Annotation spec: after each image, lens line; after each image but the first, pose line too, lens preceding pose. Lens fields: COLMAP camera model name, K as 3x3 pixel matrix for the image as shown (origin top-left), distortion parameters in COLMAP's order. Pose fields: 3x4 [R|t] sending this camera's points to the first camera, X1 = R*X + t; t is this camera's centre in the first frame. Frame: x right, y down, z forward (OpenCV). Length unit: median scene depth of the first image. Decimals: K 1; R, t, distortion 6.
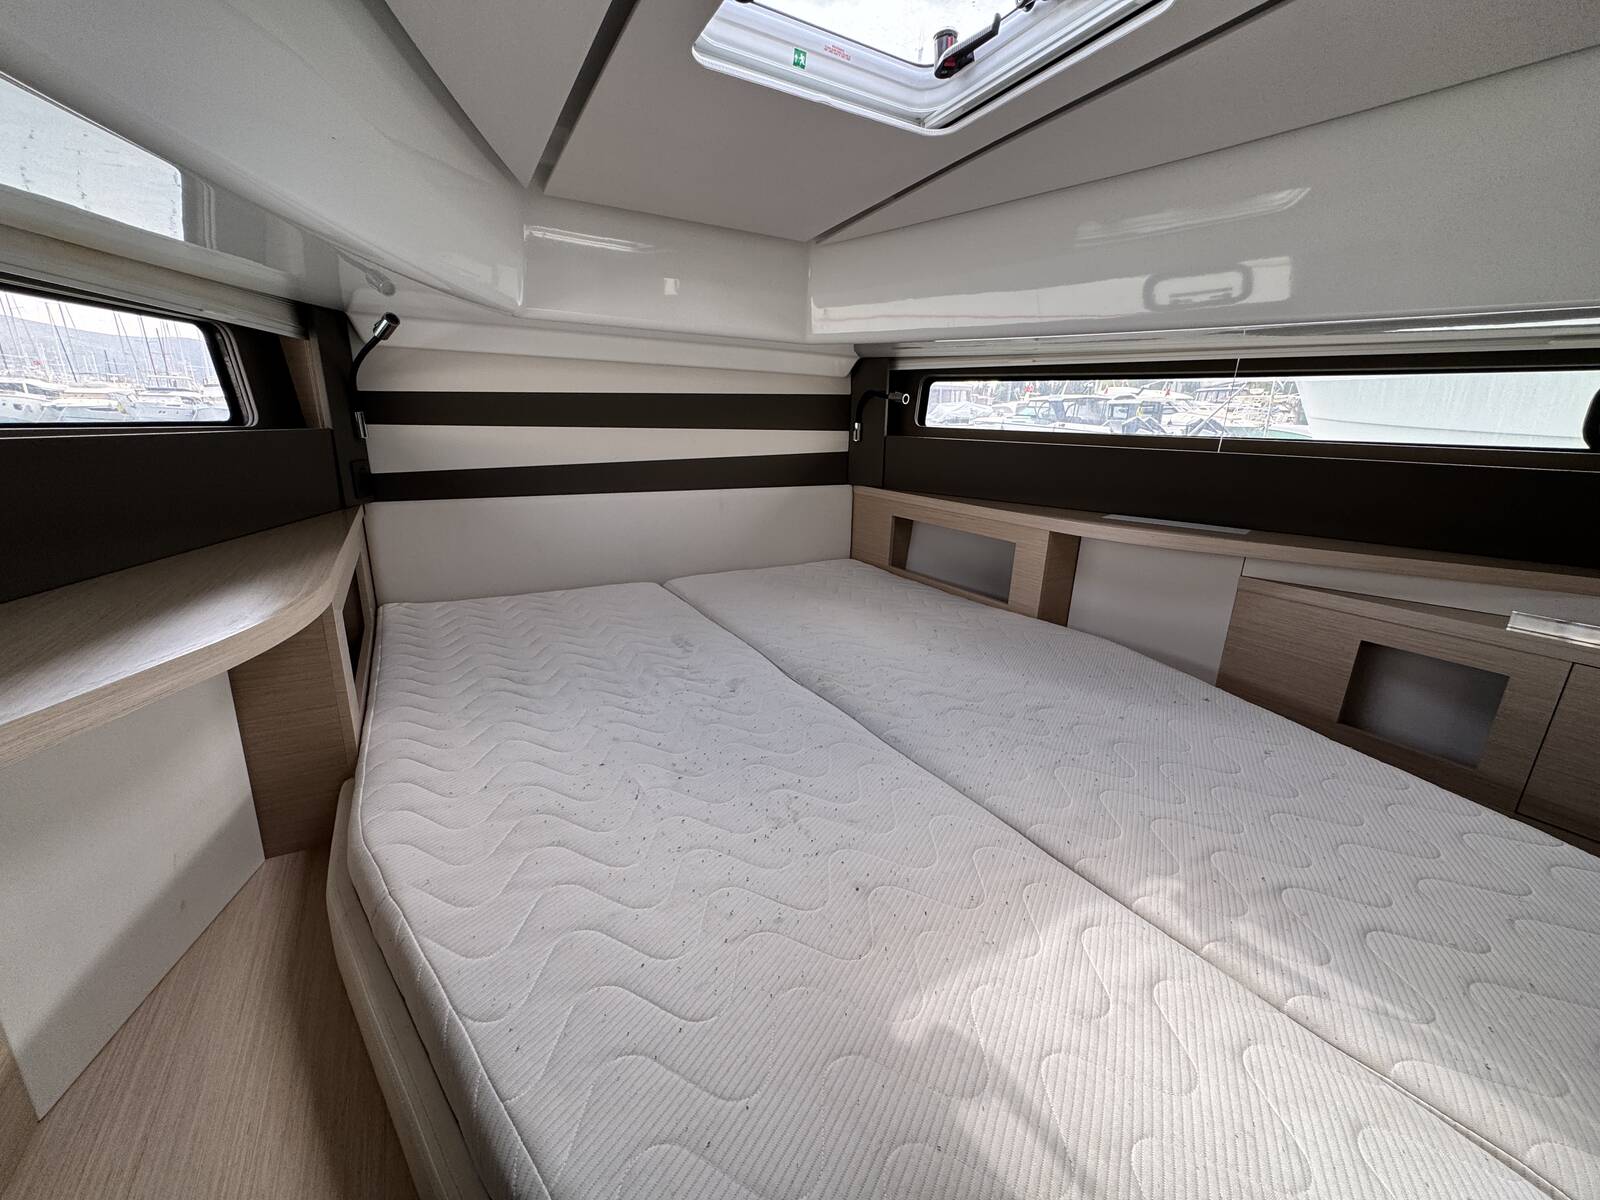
lens RADIAL K [[642.3, 0, 801.4], [0, 642.3, 596.0], [0, 0, 1]] dist [-0.002214, 0.000633]
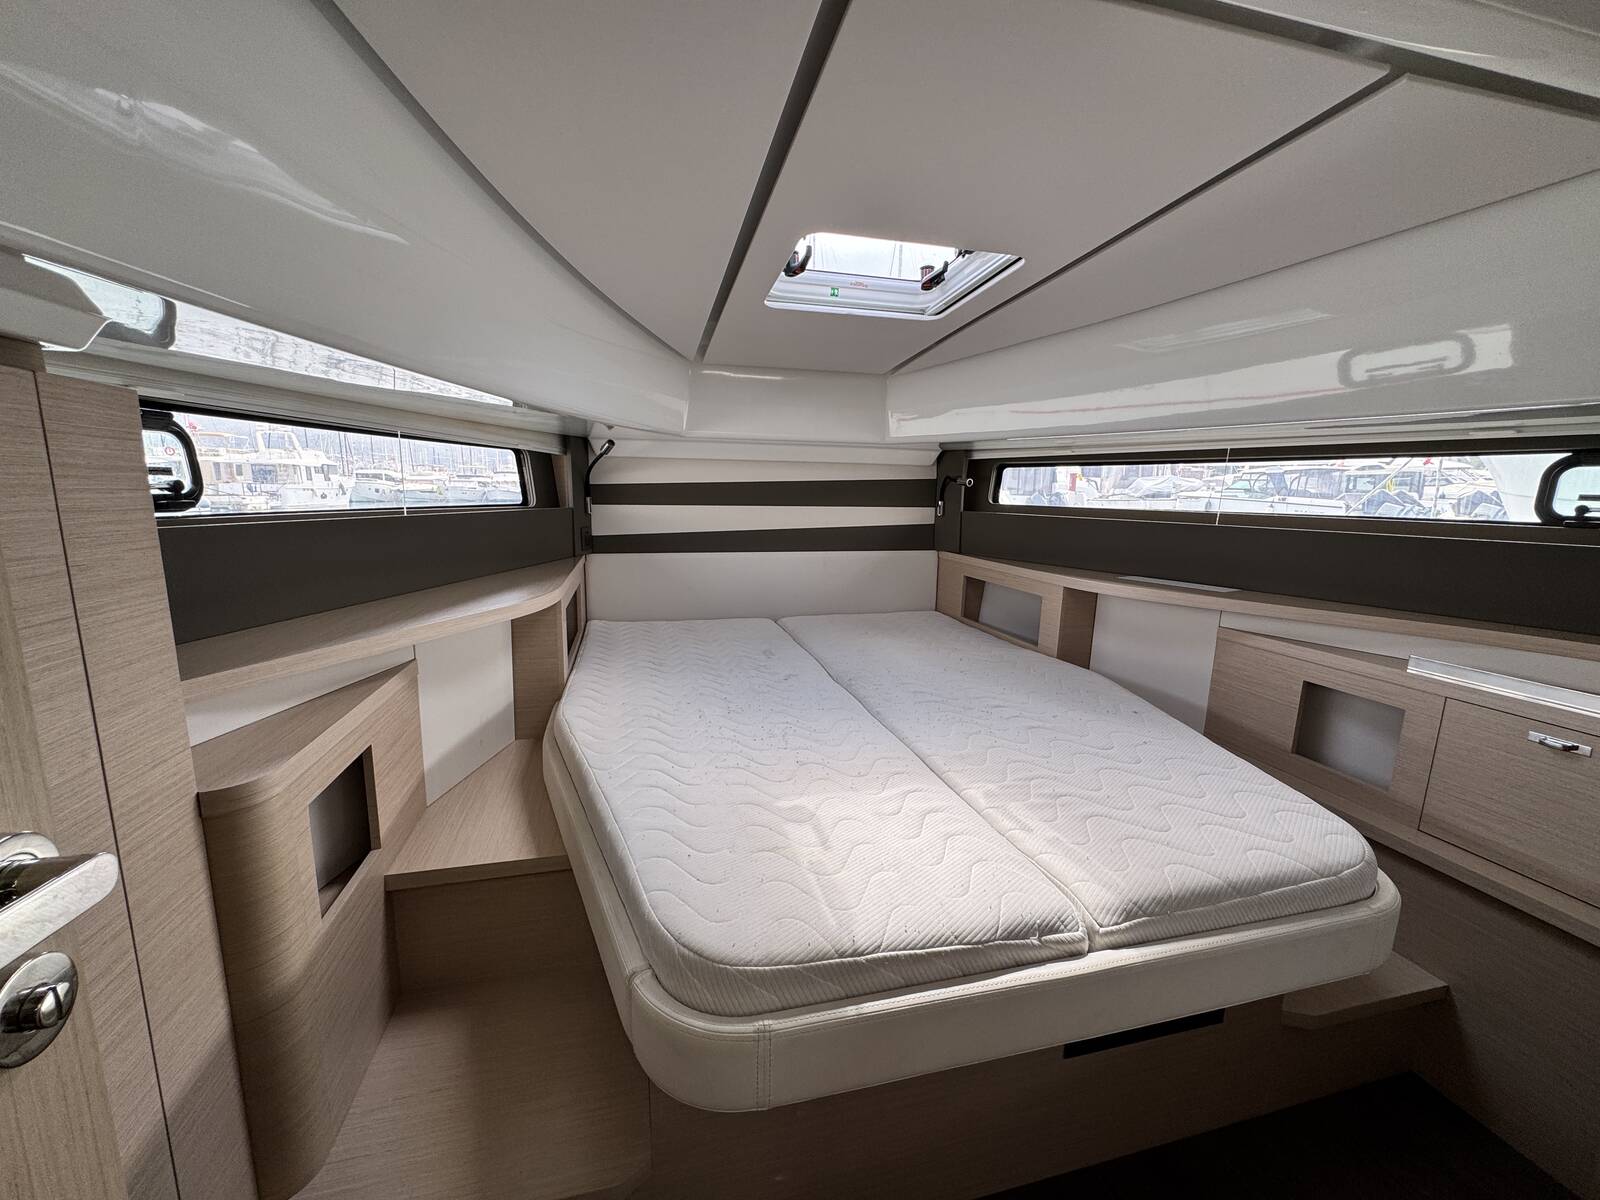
lens RADIAL K [[642.3, 0, 805.3], [0, 642.3, 601.3], [0, 0, 1]] dist [-0.002214, 0.000633]
pose [[0.958699, 0.040417, -0.281535, 0.306064], [-0.071431, 0.992341, -0.100781, 0.103201], [0.275305, 0.116729, 0.954244, -0.372997]]
